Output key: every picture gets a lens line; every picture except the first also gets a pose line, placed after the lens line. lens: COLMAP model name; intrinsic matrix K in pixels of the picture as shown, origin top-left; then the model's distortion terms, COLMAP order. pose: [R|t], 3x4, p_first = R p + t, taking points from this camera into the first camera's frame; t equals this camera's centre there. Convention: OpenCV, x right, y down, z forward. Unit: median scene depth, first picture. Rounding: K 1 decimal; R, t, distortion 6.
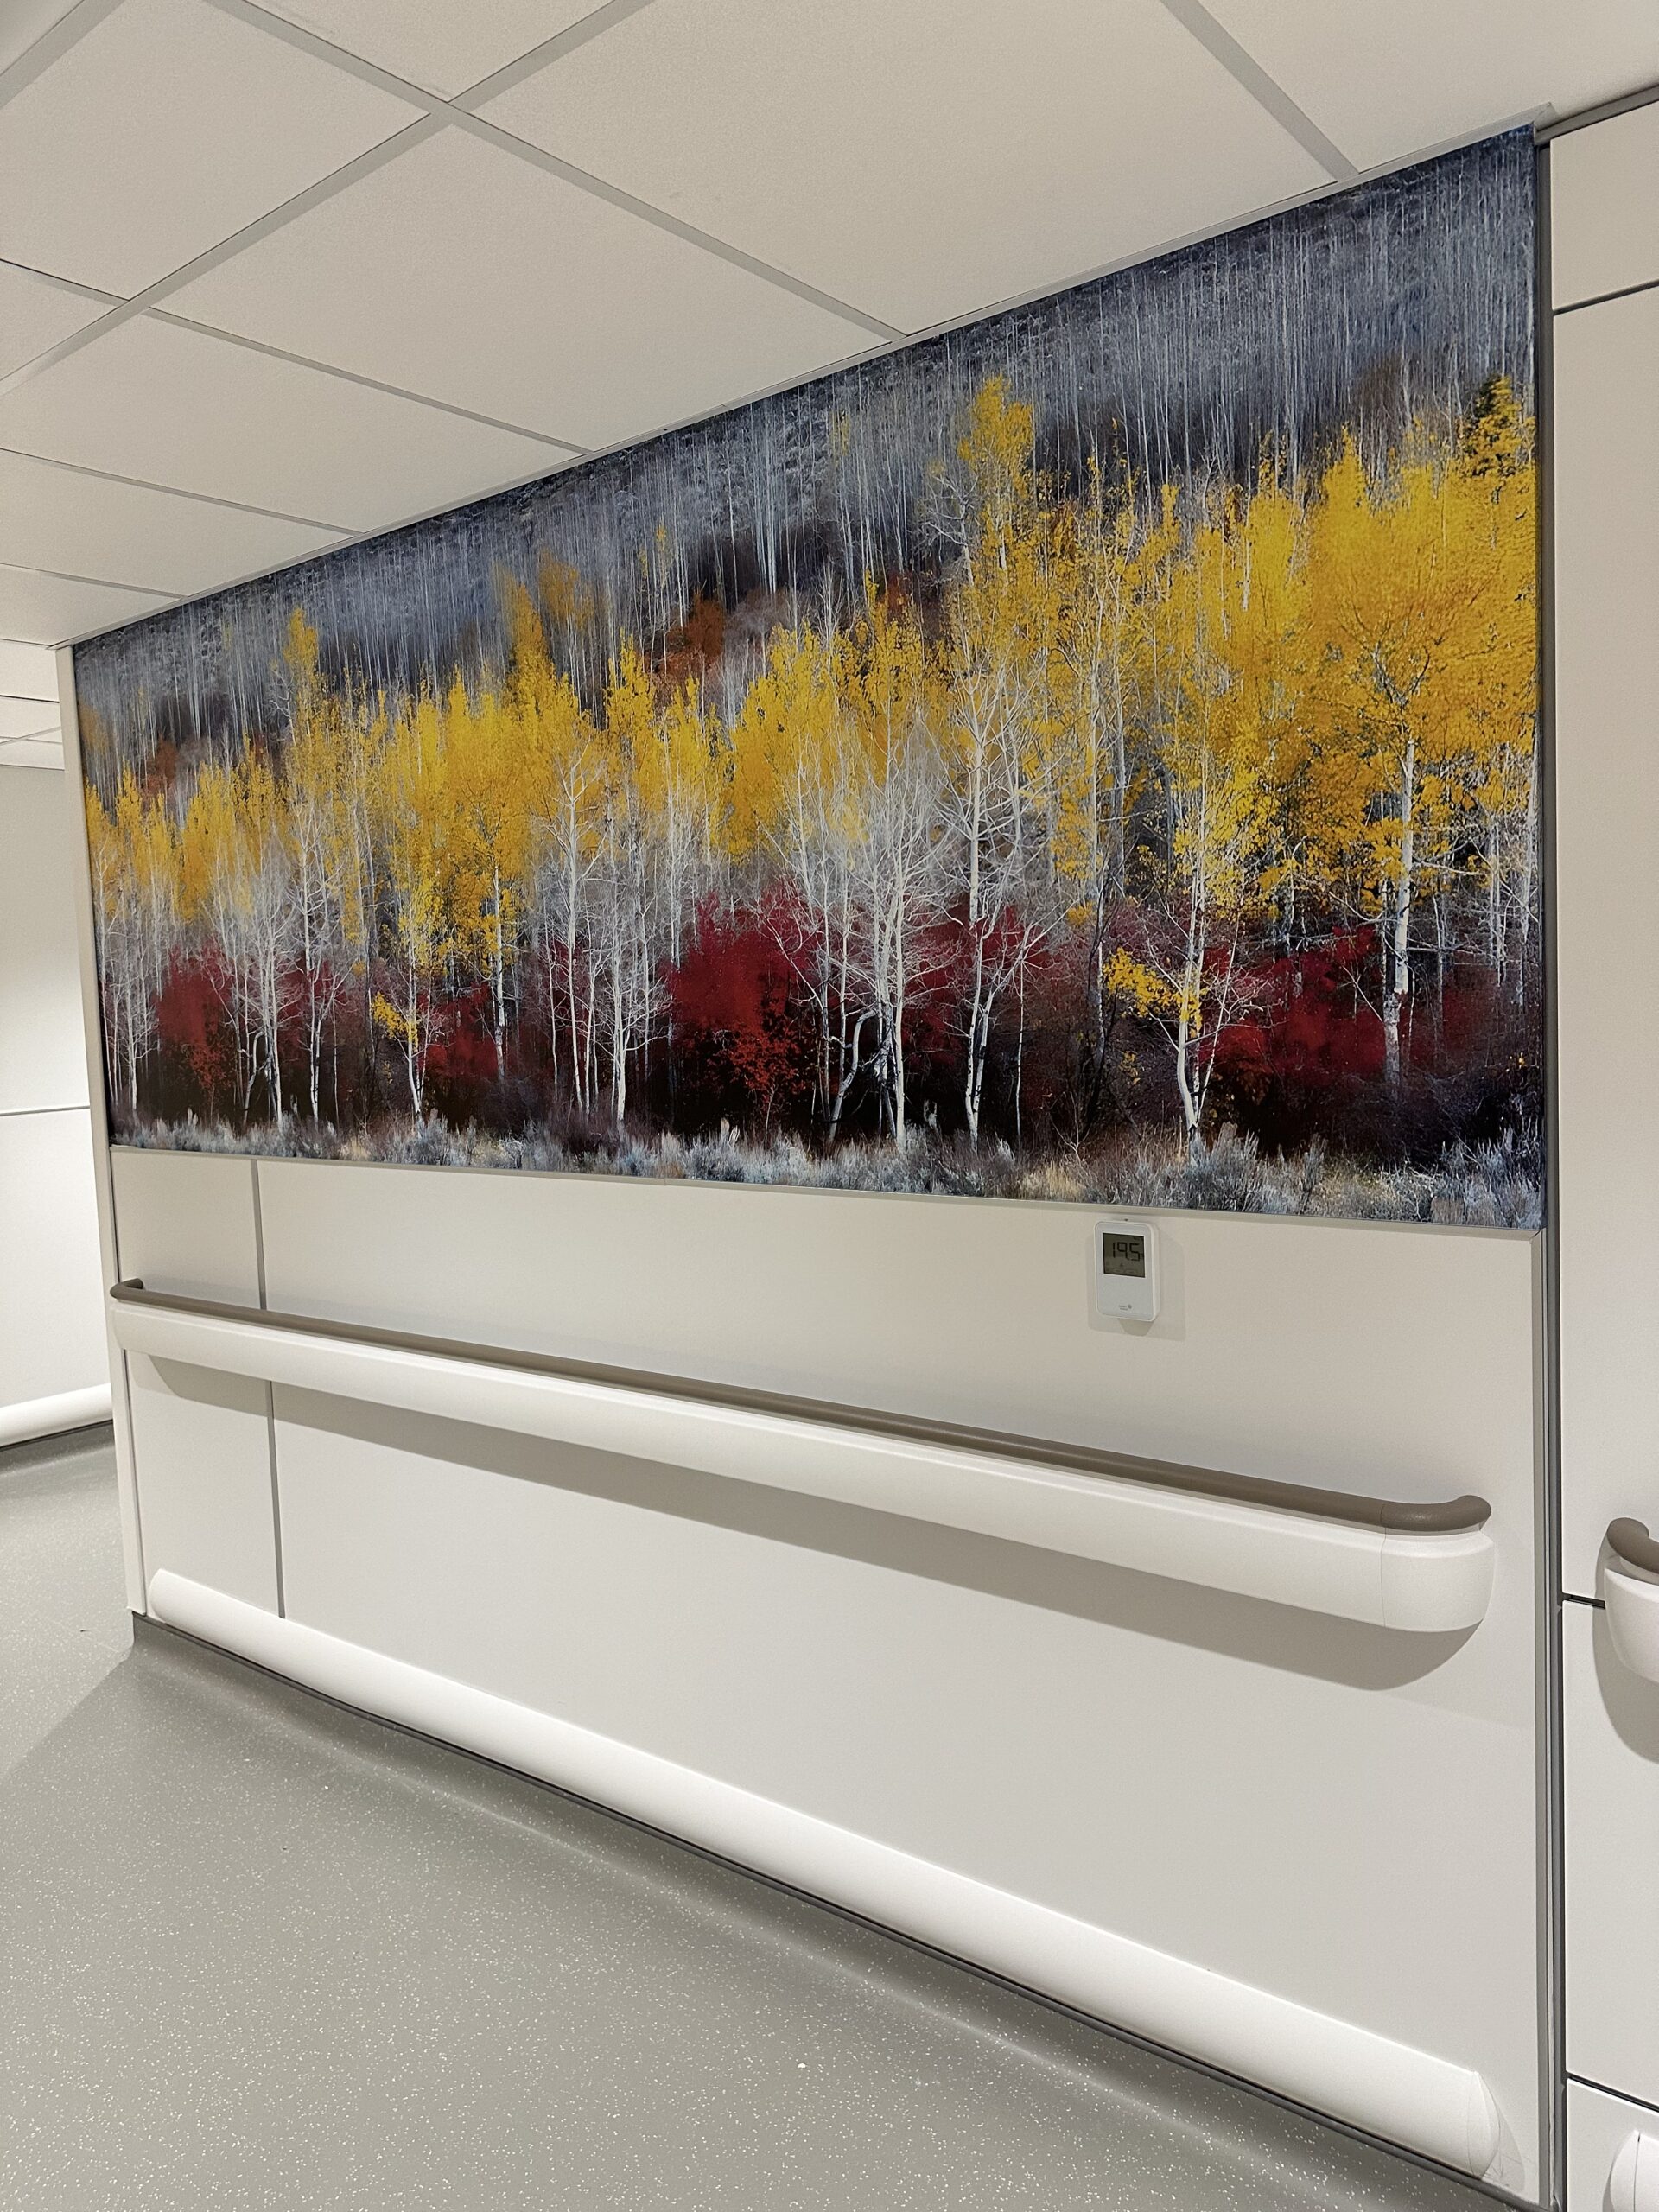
lens RADIAL K [[1494.0, 0, 829.5], [0, 1494.0, 1106.0], [0, 0, 1]] dist [0.087189, -0.001398]
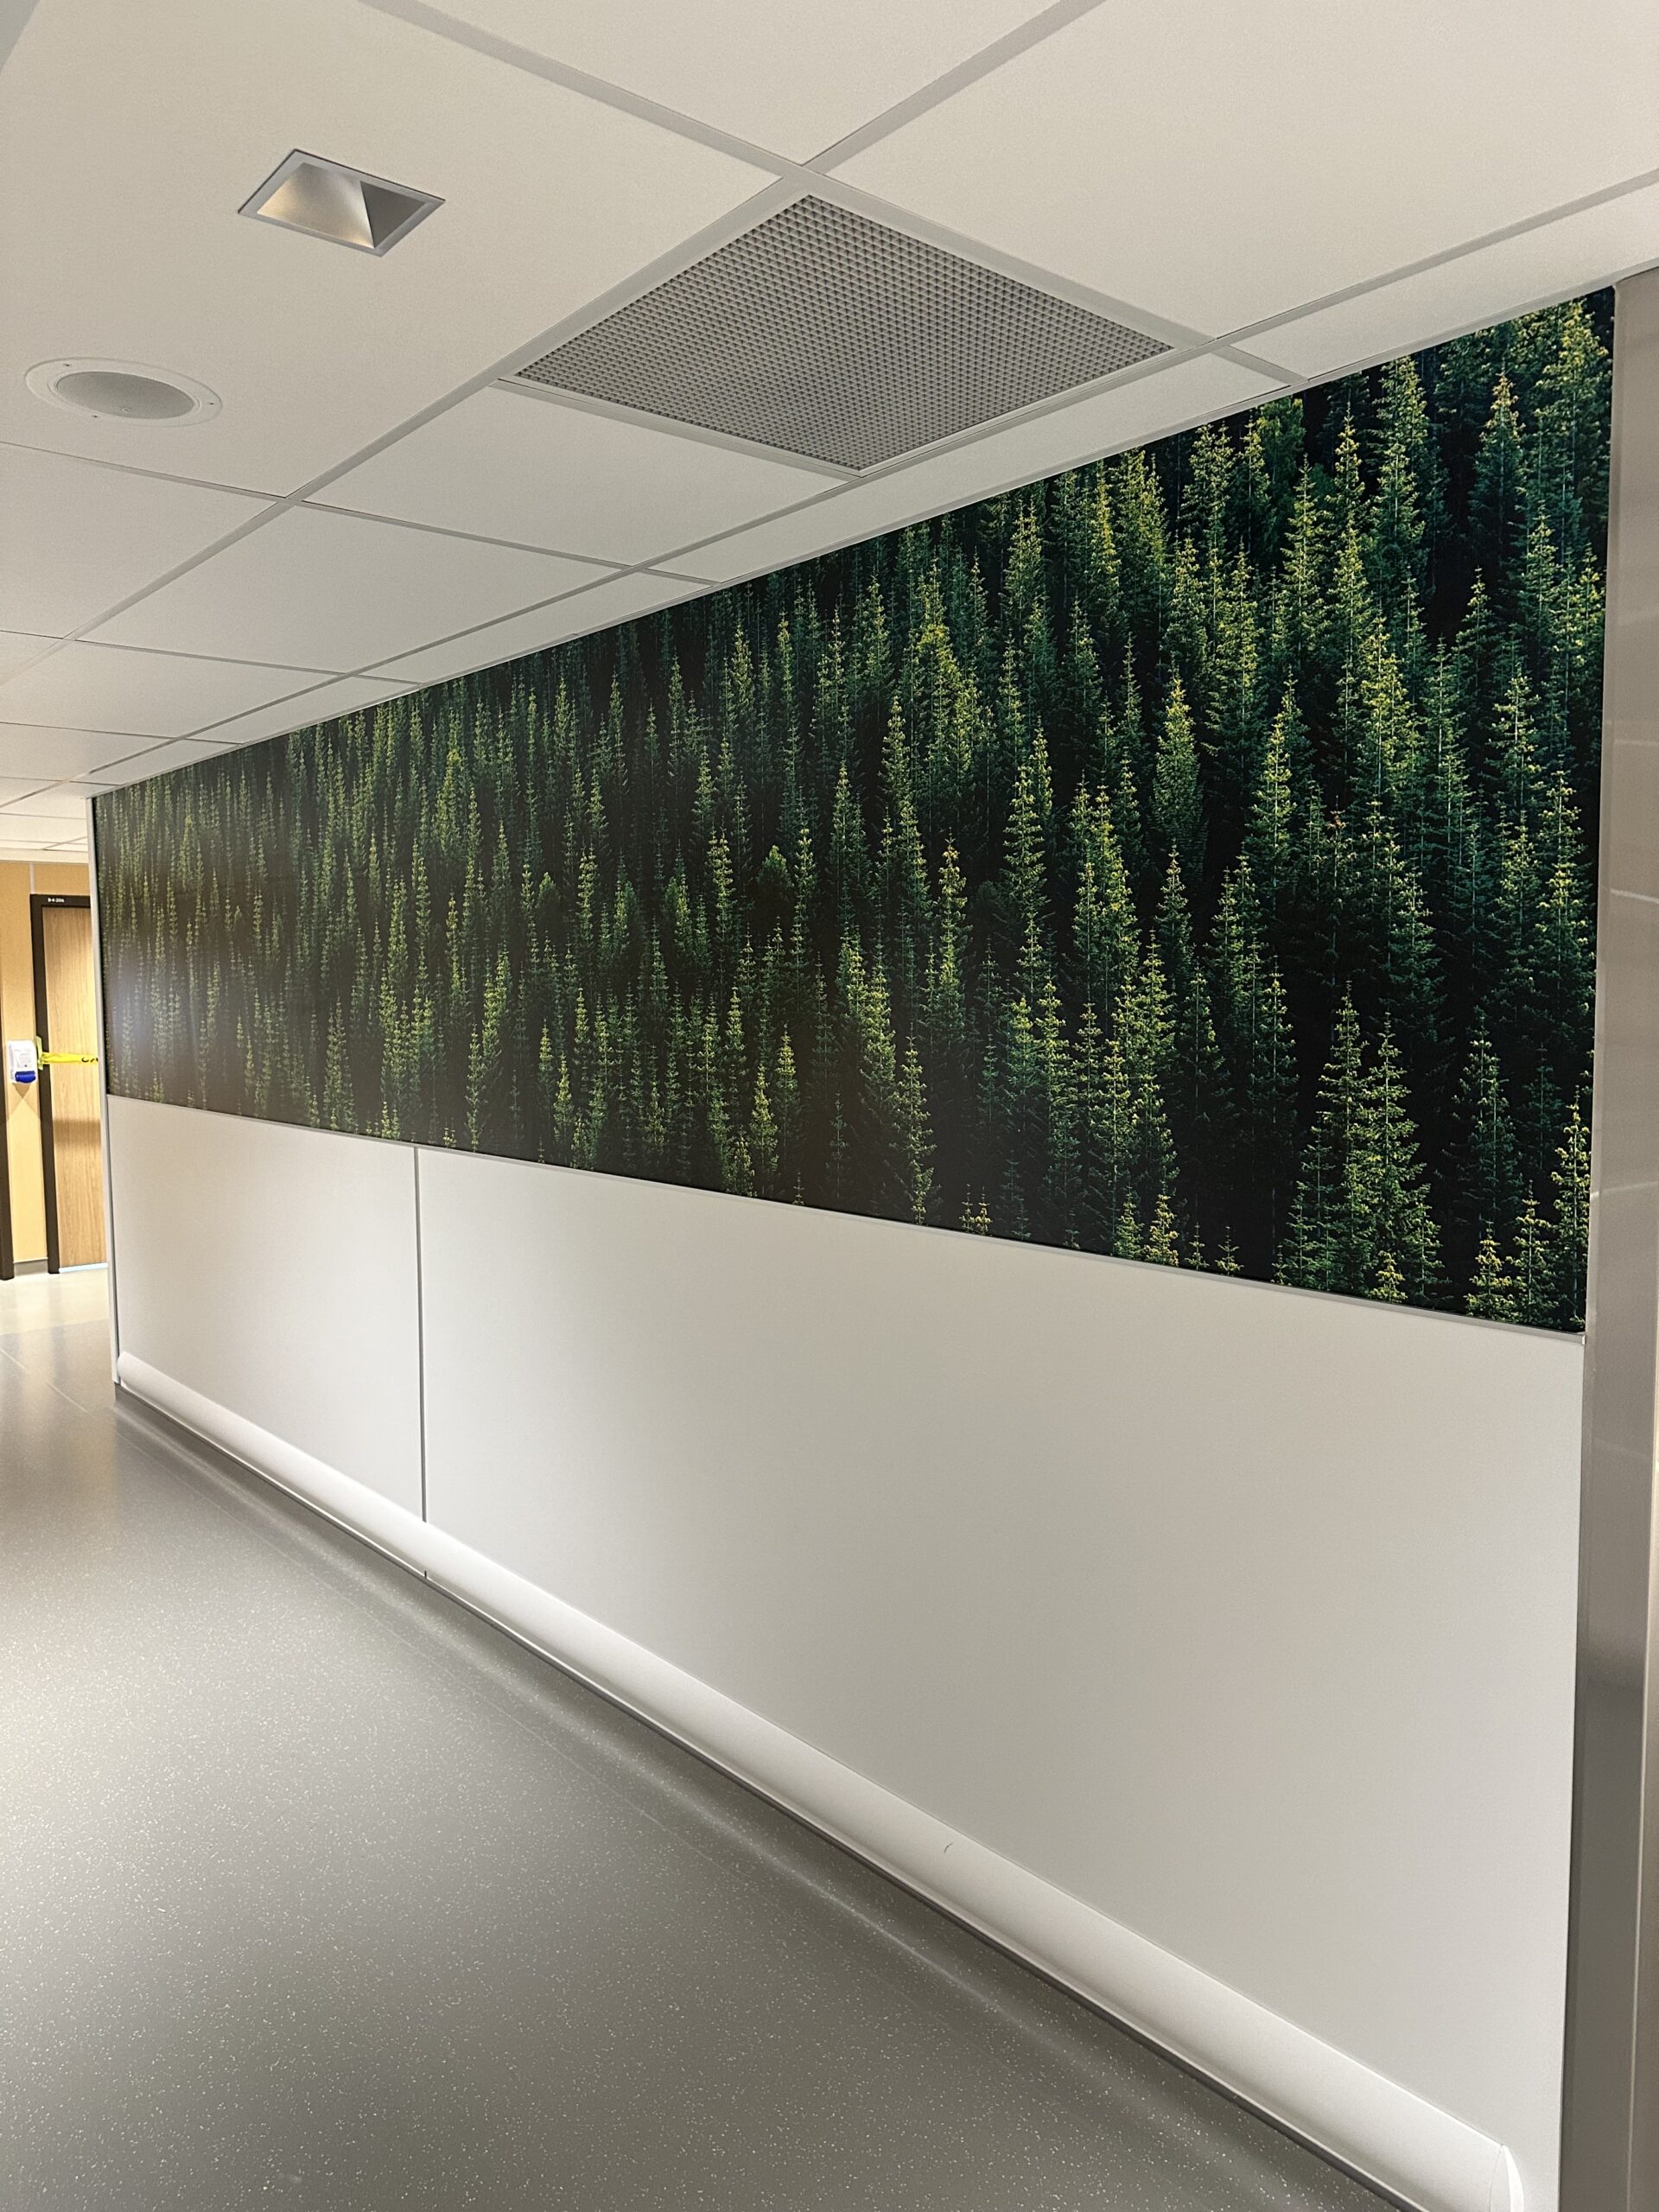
lens RADIAL K [[1573.4, 0, 829.5], [0, 1573.4, 1106.0], [0, 0, 1]] dist [0.039115, -0.002222]
pose [[0.973433, 0.089037, -0.210952, 0.600086], [-0.092978, 0.995629, -0.008818, -0.002456], [0.209245, 0.028198, 0.977457, -0.457588]]
